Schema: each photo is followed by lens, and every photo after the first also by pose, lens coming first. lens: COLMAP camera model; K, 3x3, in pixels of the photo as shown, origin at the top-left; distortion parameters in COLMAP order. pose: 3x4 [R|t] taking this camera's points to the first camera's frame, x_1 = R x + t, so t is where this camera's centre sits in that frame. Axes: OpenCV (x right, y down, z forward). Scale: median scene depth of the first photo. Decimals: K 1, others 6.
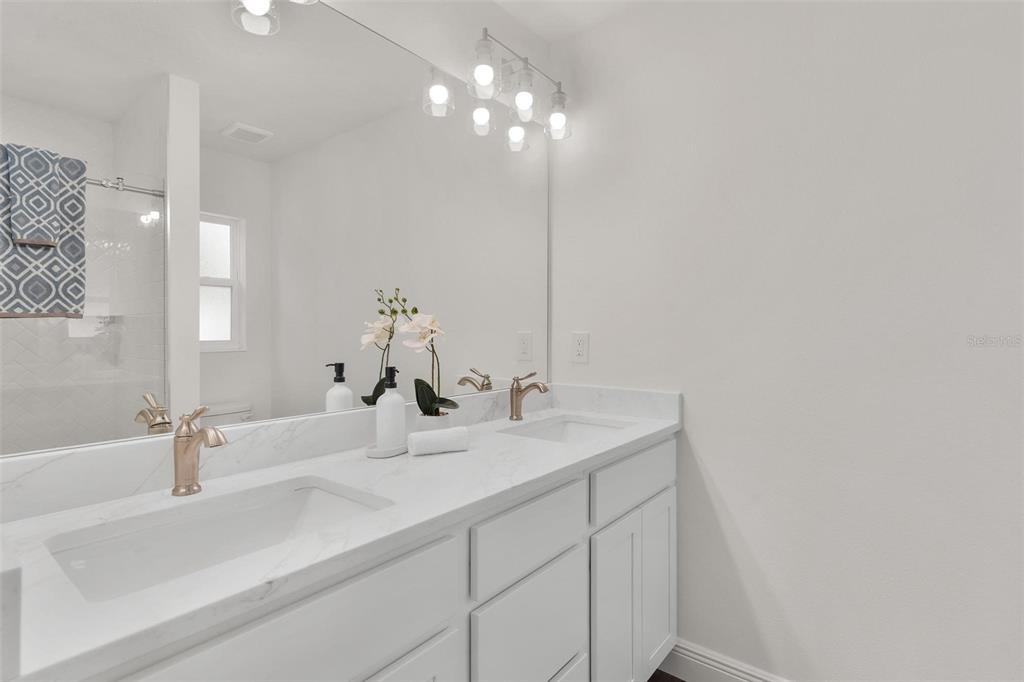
lens RADIAL K [[501.7, 0, 510.0], [0, 501.7, 329.7], [0, 0, 1]] dist [0.003033, 0.000272]
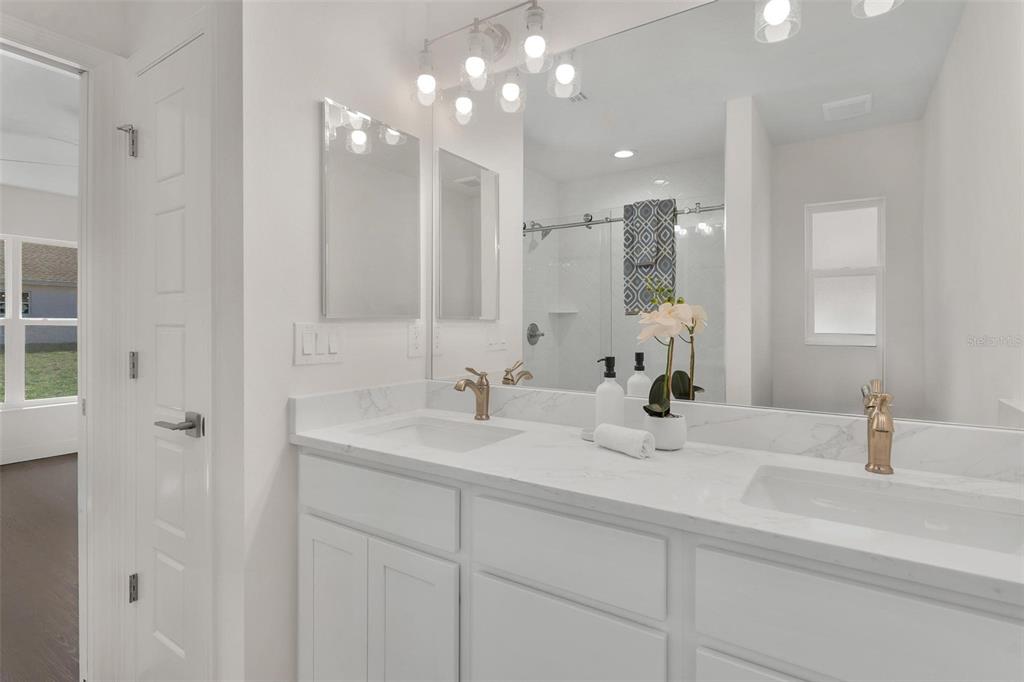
lens RADIAL K [[501.7, 0, 510.0], [0, 501.7, 329.7], [0, 0, 1]] dist [0.003033, 0.000272]
pose [[0.103077, 0.012163, -0.994599, 0.510786], [0.002446, 0.999919, 0.012481, 0.002273], [0.994670, -0.003719, 0.103038, 0.457350]]
